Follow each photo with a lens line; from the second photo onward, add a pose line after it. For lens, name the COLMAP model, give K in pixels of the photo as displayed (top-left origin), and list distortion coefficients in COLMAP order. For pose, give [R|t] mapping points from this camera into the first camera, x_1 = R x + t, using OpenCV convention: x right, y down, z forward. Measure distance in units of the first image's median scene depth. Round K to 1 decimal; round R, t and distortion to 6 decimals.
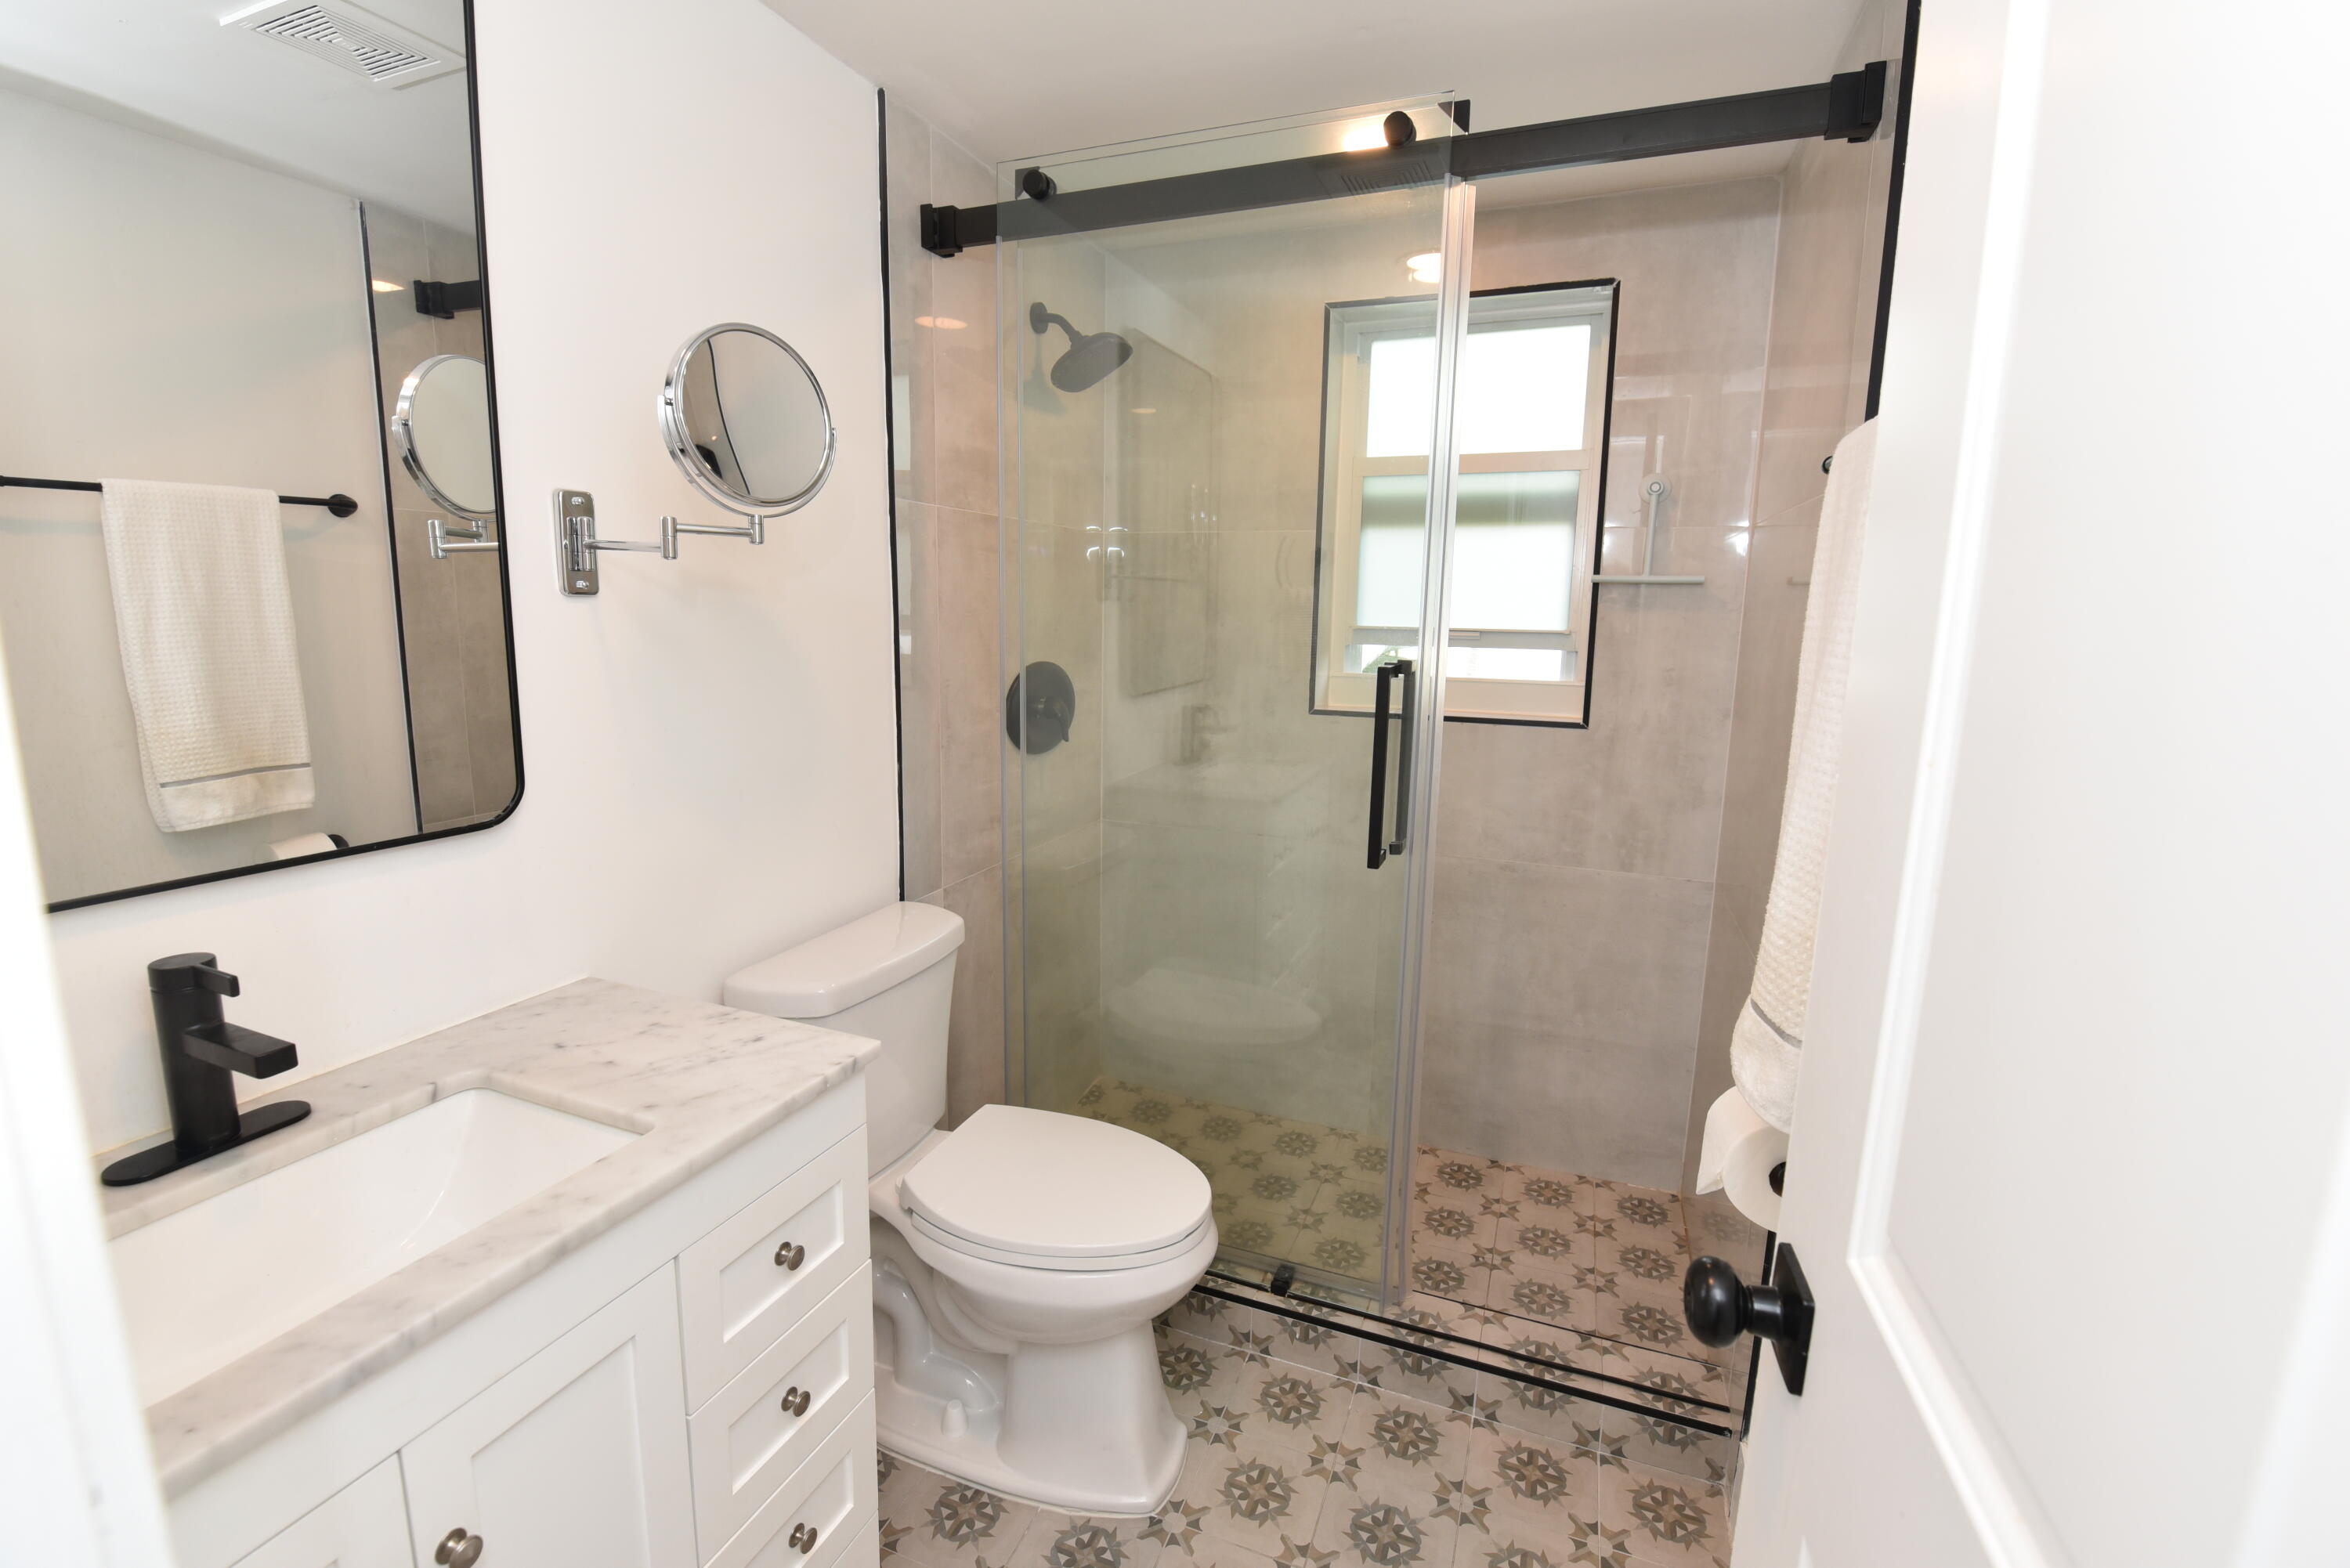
lens RADIAL K [[1013.5, 0, 1184.2], [0, 1013.5, 769.9], [0, 0, 1]] dist [-0.009135, -0.006743]
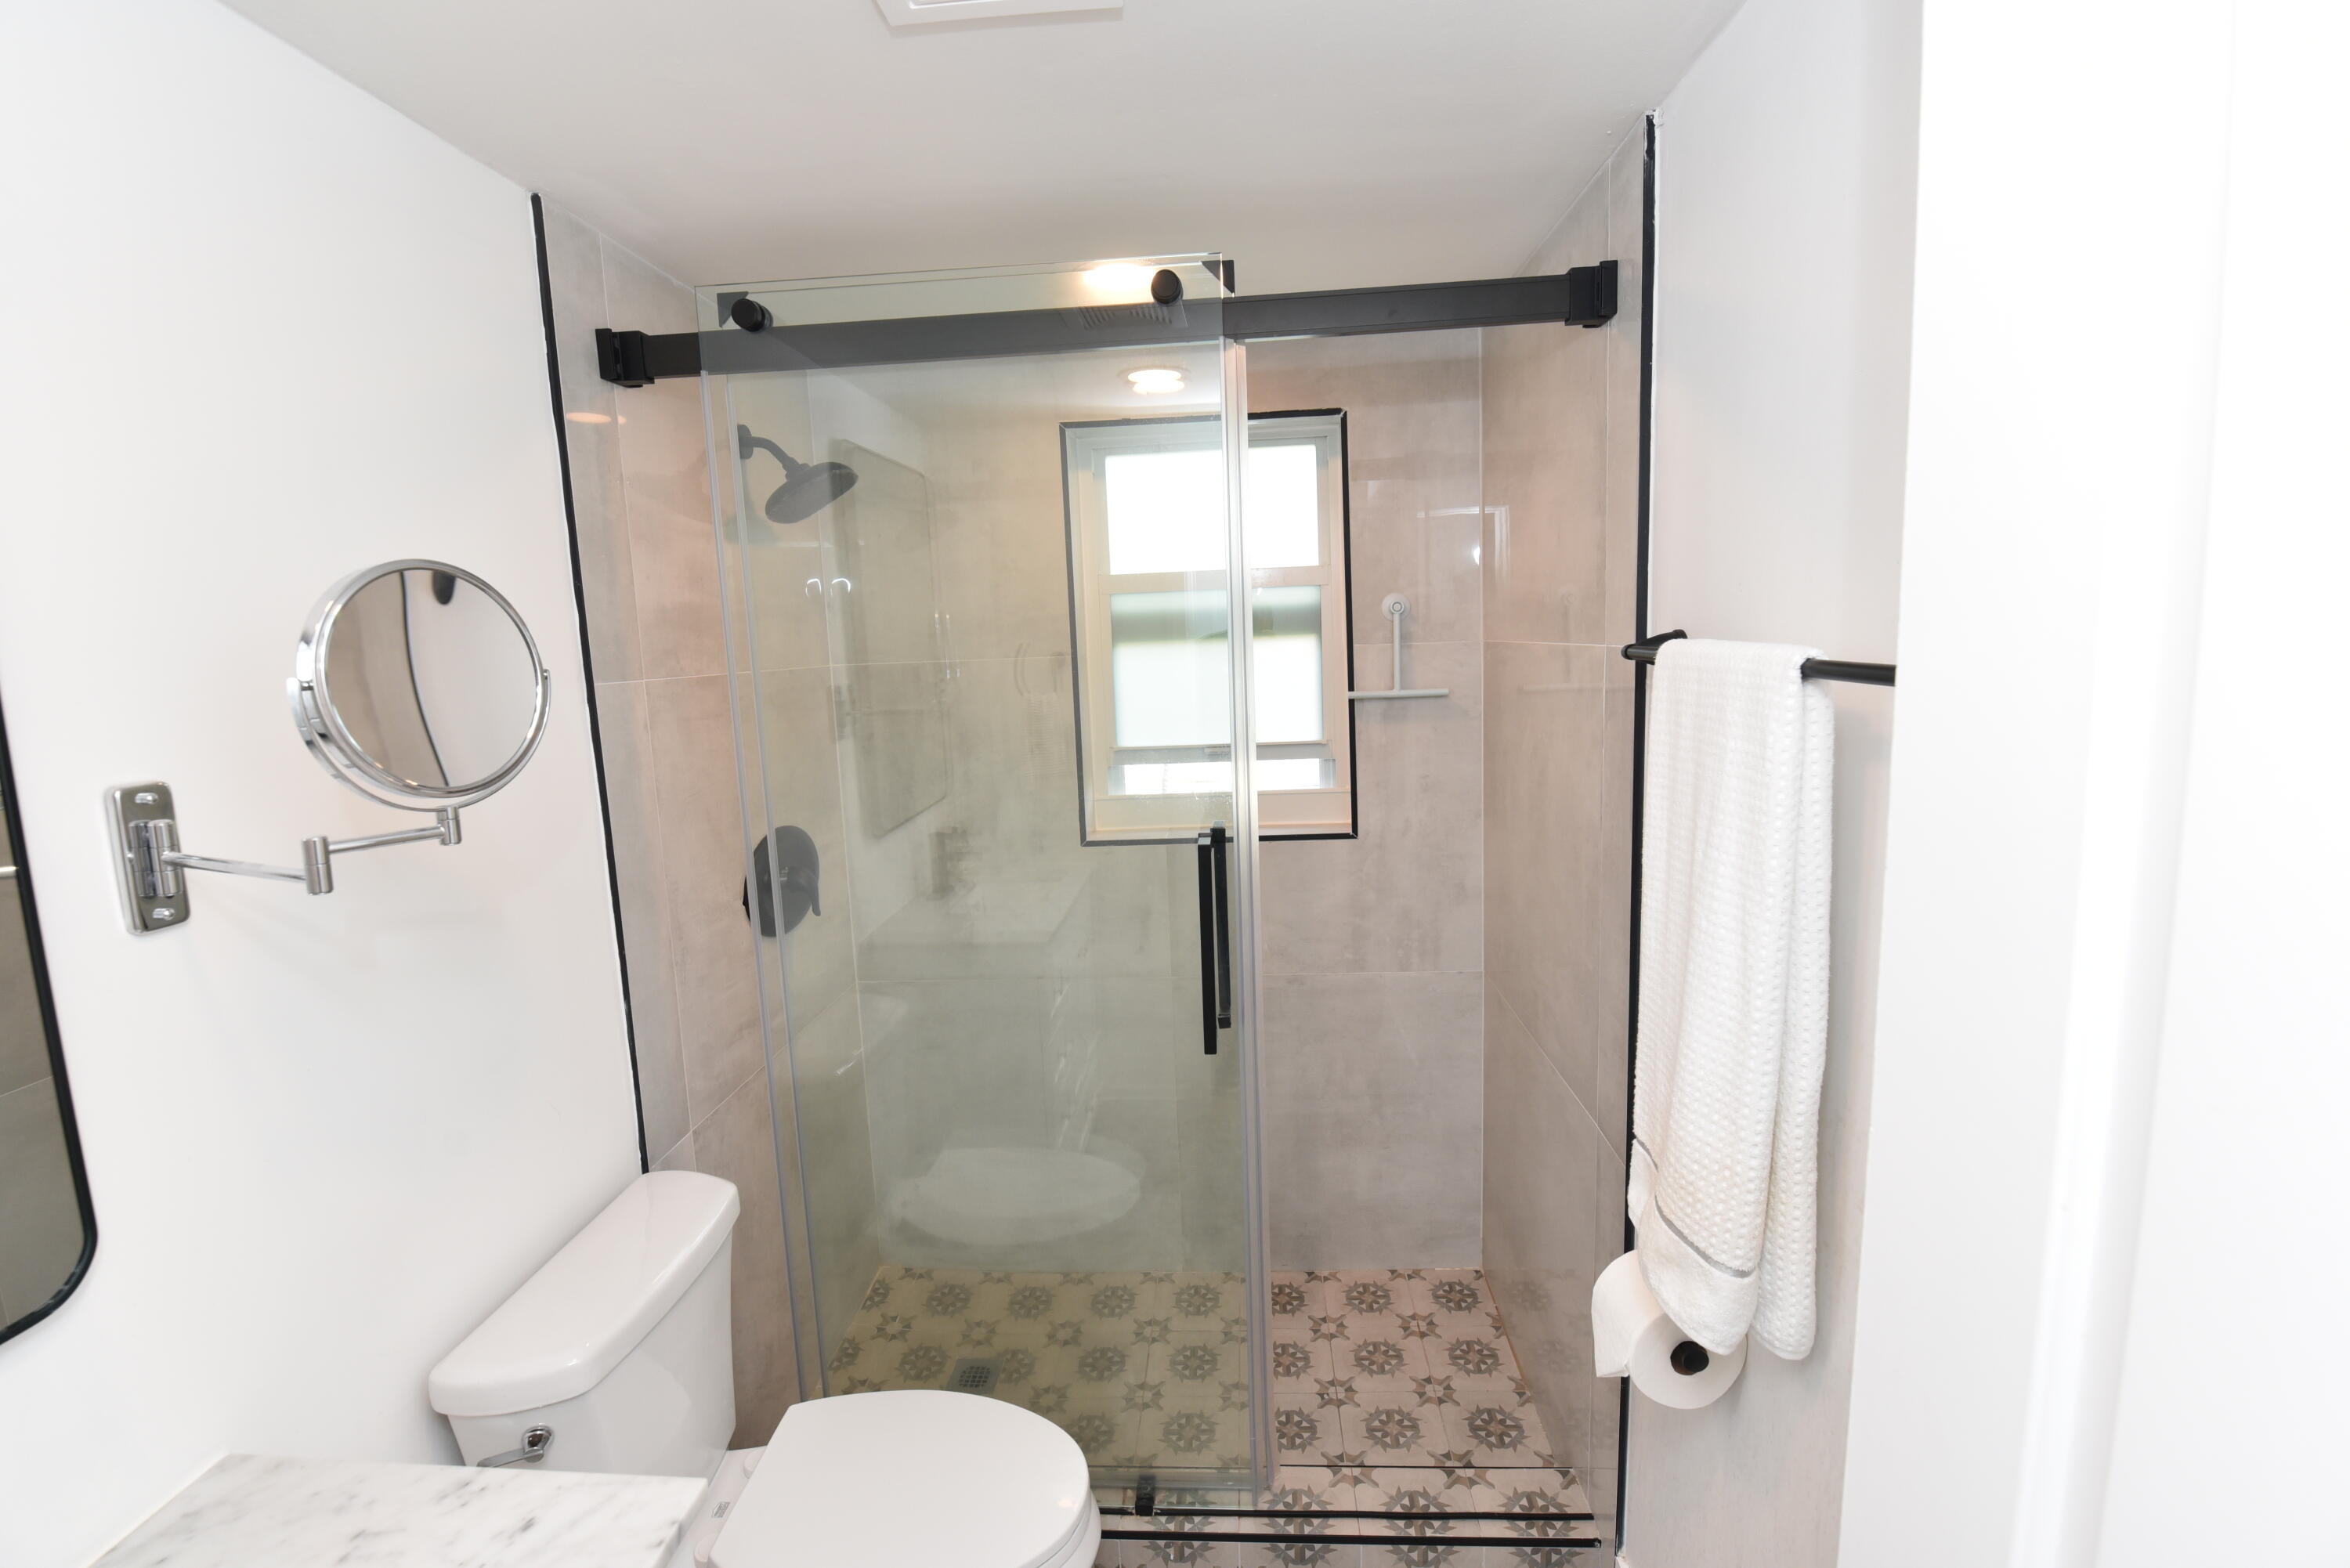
lens RADIAL K [[1013.5, 0, 1188.0], [0, 1013.5, 775.1], [0, 0, 1]] dist [-0.009135, -0.006743]
pose [[0.949947, -0.093930, 0.297958, -0.077106], [0.103764, 0.994451, -0.017326, -0.126589], [-0.294677, 0.047376, 0.954422, 0.082931]]
